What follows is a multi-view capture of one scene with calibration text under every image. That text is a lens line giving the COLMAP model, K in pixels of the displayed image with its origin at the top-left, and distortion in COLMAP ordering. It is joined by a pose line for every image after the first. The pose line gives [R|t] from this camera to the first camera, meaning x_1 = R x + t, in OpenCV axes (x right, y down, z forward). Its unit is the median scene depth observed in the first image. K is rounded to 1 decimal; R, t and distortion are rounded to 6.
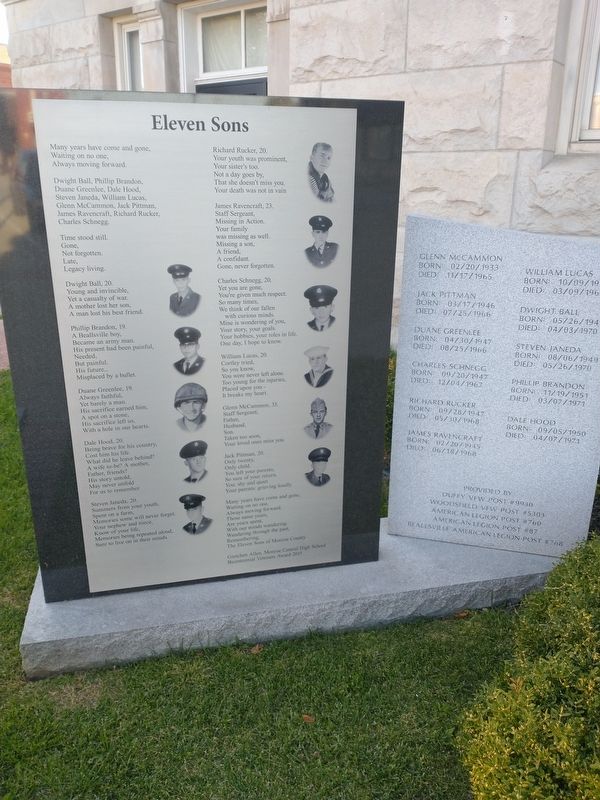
lens RADIAL K [[645.4, 0, 300.0], [0, 645.4, 400.0], [0, 0, 1]] dist [0.099454, -0.211209]
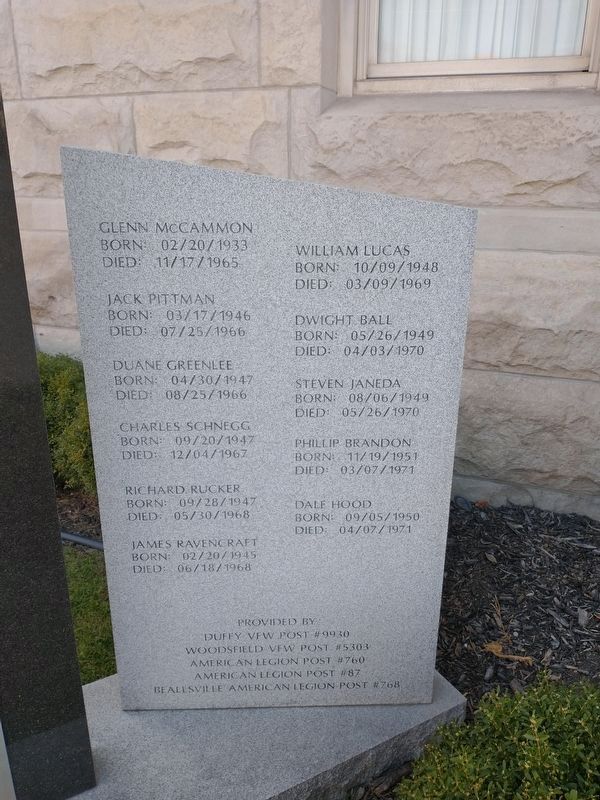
lens RADIAL K [[645.4, 0, 300.0], [0, 645.4, 400.0], [0, 0, 1]] dist [0.099454, -0.211209]
pose [[0.959947, -0.095575, 0.263375, 0.187996], [0.092797, 0.995419, 0.022996, -0.081852], [-0.264367, 0.002365, 0.964419, 0.459713]]
